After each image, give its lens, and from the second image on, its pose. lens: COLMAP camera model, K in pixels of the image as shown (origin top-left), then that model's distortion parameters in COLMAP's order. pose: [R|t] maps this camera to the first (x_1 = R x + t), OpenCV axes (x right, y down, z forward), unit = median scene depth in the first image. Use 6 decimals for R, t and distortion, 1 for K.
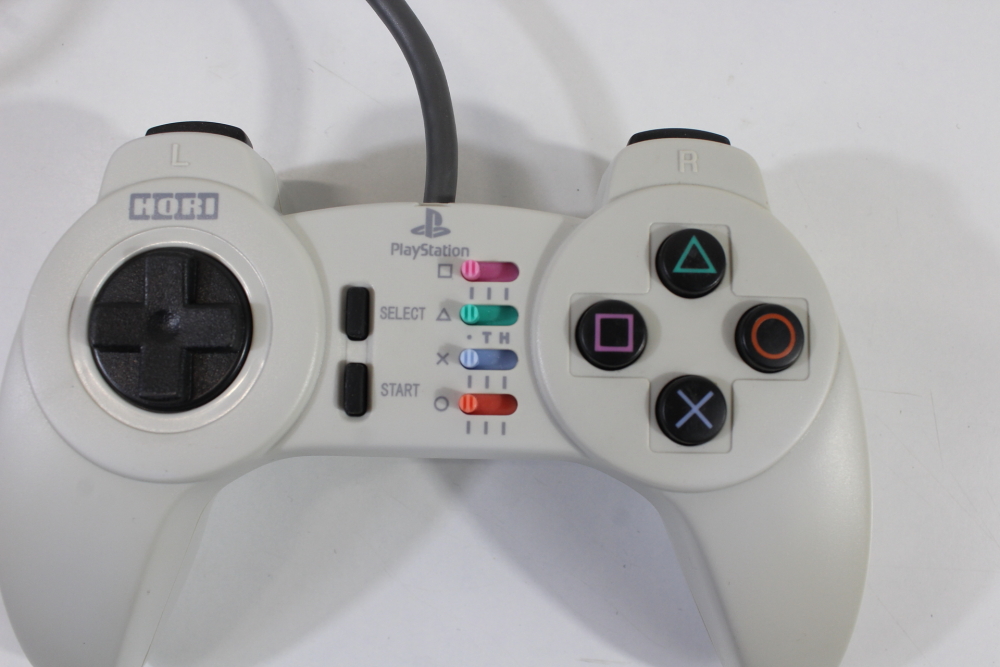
lens RADIAL K [[985.0, 0, 500.0], [0, 985.0, 333.5], [0, 0, 1]] dist [-0.145293, 0.149890]
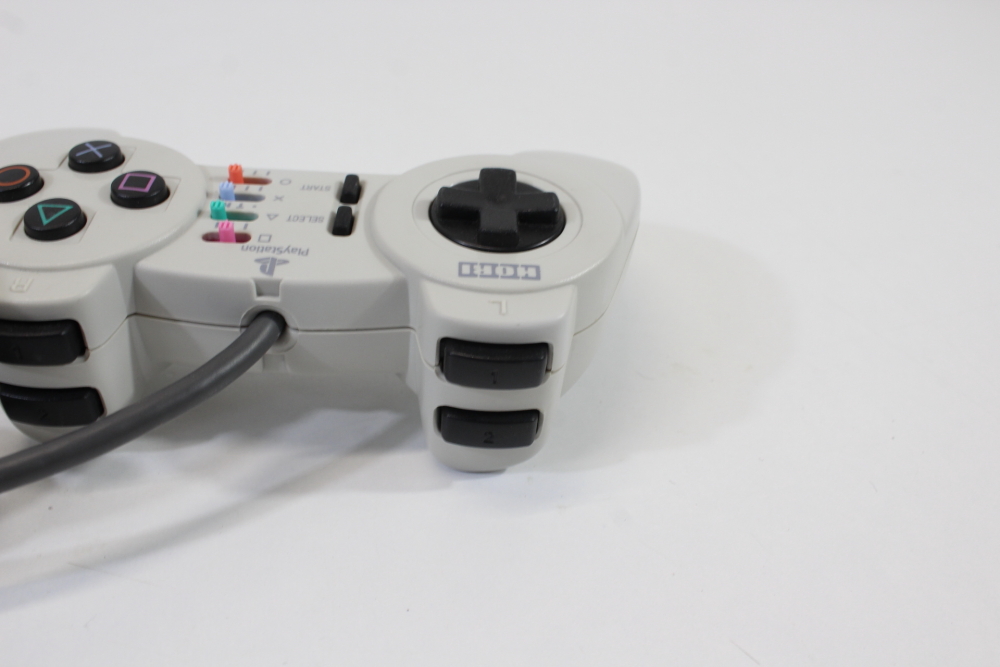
lens RADIAL K [[985.0, 0, 500.0], [0, 985.0, 333.5], [0, 0, 1]] dist [-0.145293, 0.149890]
pose [[-0.997956, -0.038840, -0.050750, -0.283264], [-0.019665, -0.568965, 0.822127, -1.098745], [-0.060806, 0.821444, 0.567038, 0.420745]]
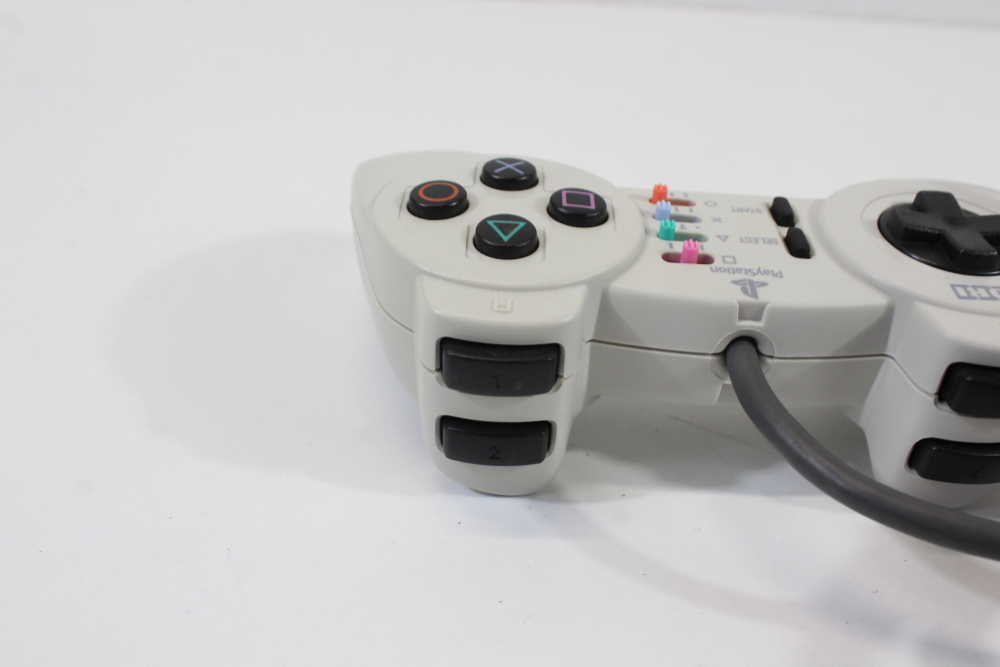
lens RADIAL K [[967.9, 0, 500.0], [0, 967.9, 333.5], [0, 0, 1]] dist [-0.112753, 0.017990]
pose [[-0.998950, -0.039851, -0.022601, 0.220369], [0.001186, -0.515659, 0.856793, -1.026976], [-0.045799, 0.855867, 0.515164, 0.538040]]
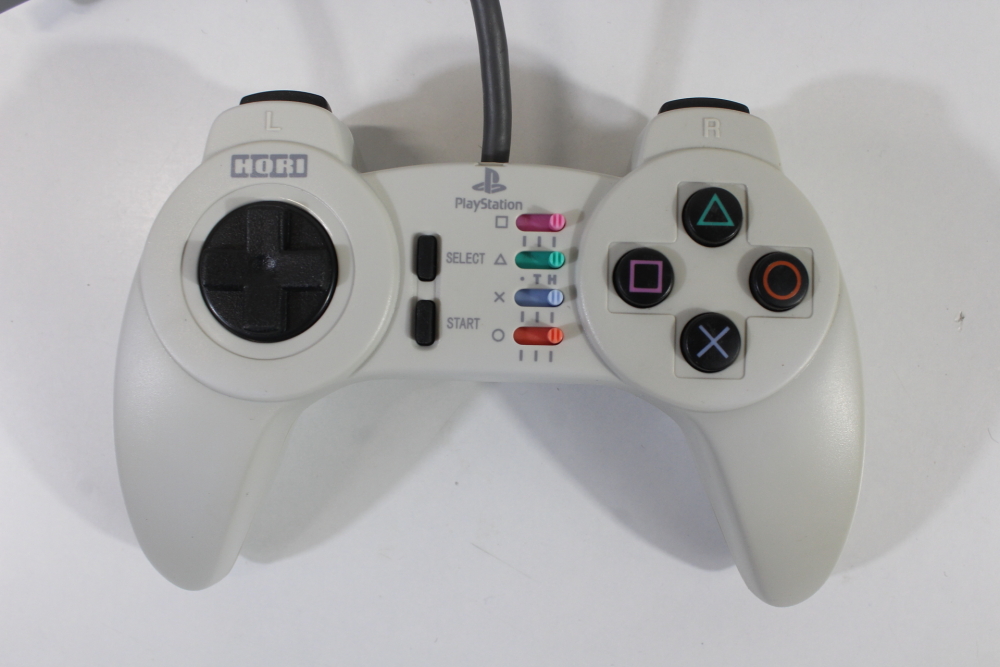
lens RADIAL K [[967.9, 0, 500.0], [0, 967.9, 333.5], [0, 0, 1]] dist [-0.112753, 0.017990]
pose [[0.999584, 0.006507, -0.028108, -0.024871], [-0.004370, 0.997143, 0.075414, -0.018259], [0.028519, -0.075259, 0.996756, -0.157951]]
